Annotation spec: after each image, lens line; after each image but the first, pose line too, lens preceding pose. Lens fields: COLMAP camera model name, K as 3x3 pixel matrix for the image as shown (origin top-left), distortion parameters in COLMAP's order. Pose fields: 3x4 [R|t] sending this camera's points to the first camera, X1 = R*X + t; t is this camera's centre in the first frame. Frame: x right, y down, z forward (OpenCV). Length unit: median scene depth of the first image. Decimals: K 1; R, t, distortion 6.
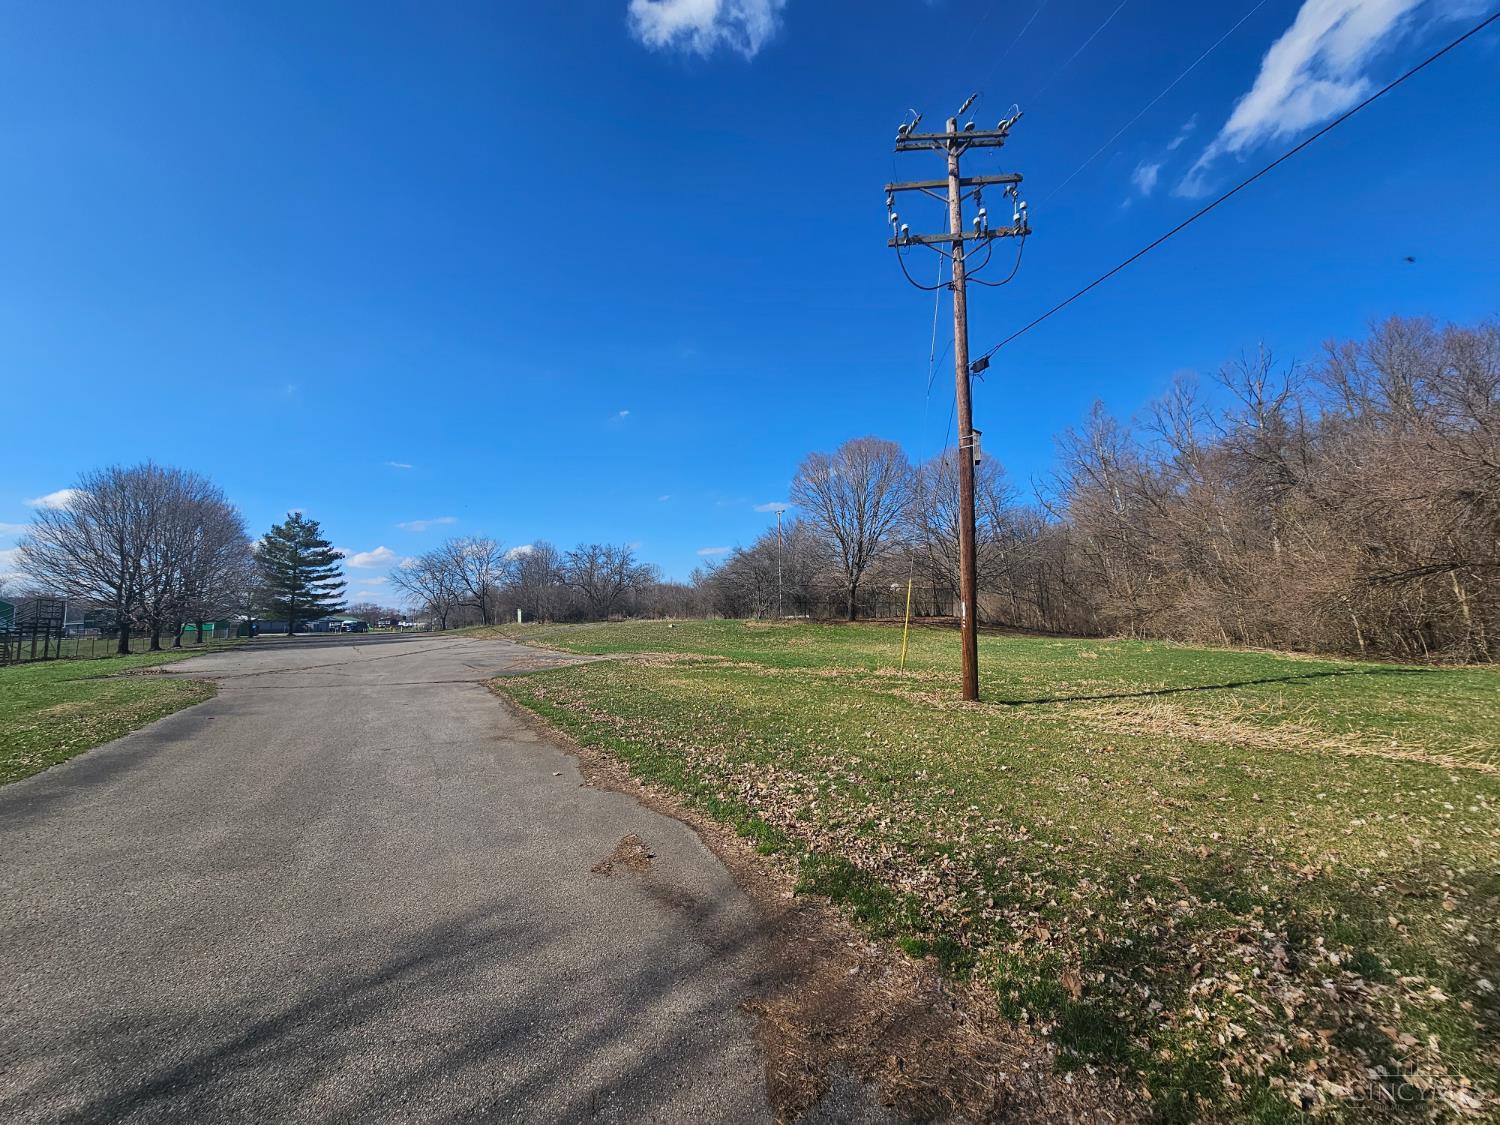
lens RADIAL K [[615.0, 0, 751.1], [0, 615.0, 569.4], [0, 0, 1]] dist [0.002262, 0.001514]
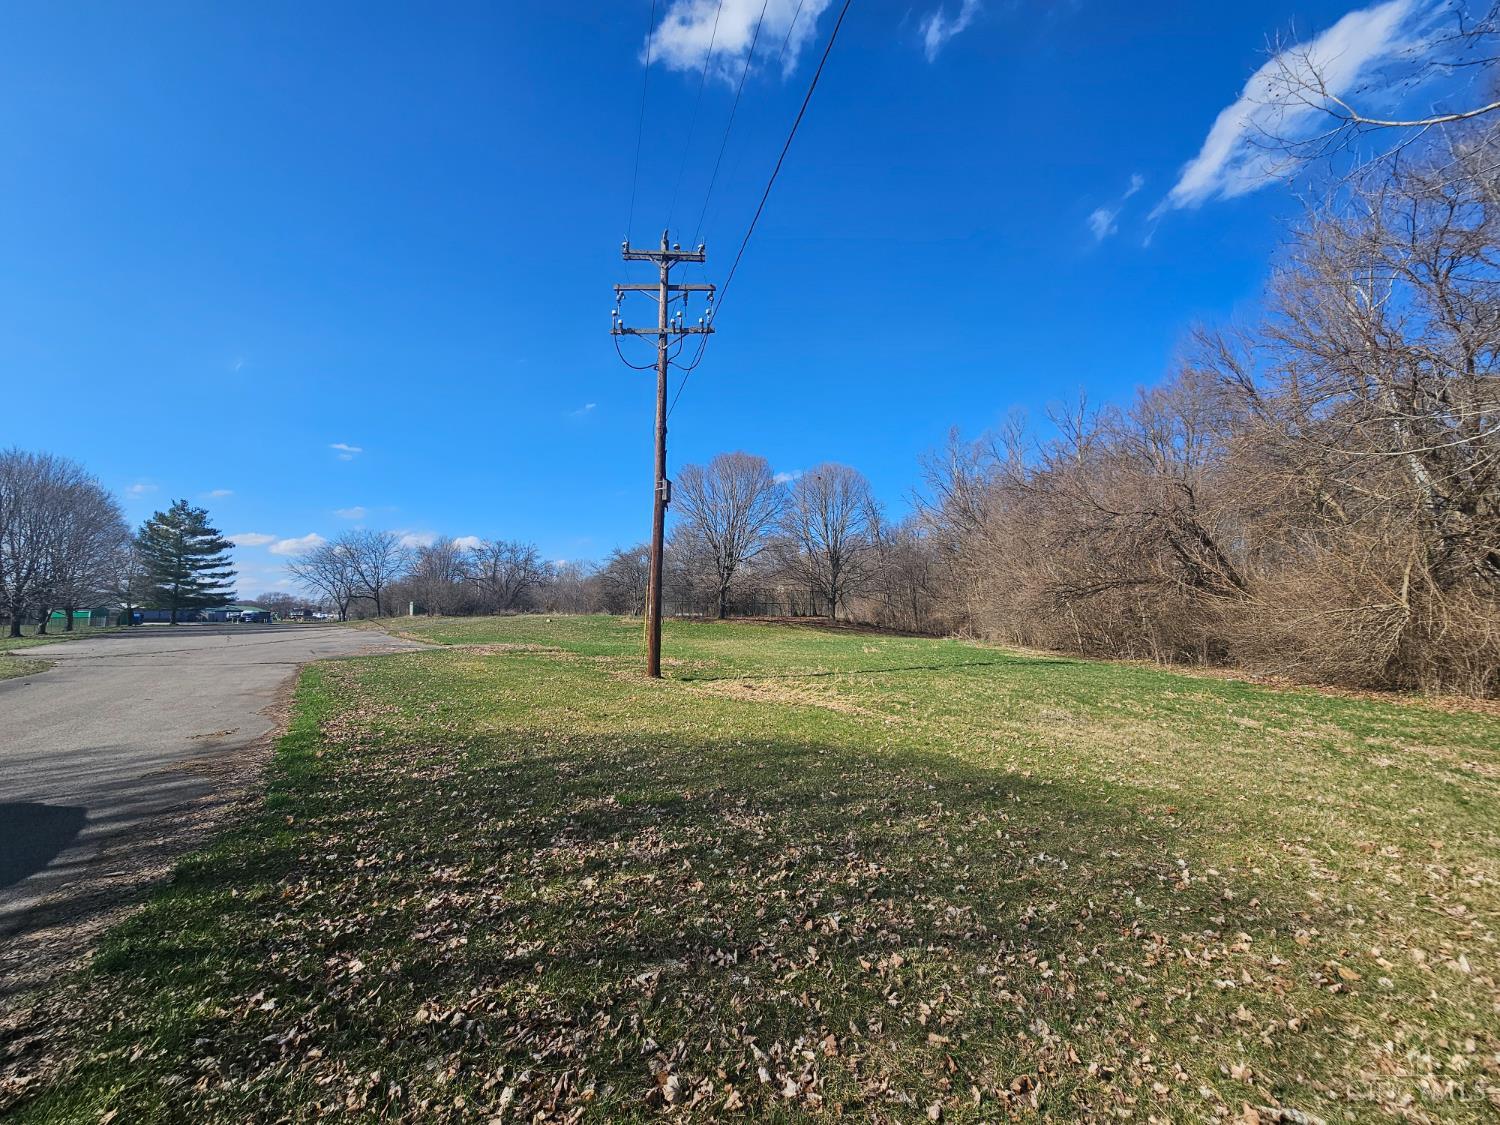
lens RADIAL K [[615.0, 0, 751.1], [0, 615.0, 569.4], [0, 0, 1]] dist [0.002262, 0.001514]
pose [[0.995379, 0.024559, 0.092835, 0.076669], [-0.024845, 0.999689, 0.001928, -0.005351], [-0.092758, -0.004226, 0.995680, -0.064351]]
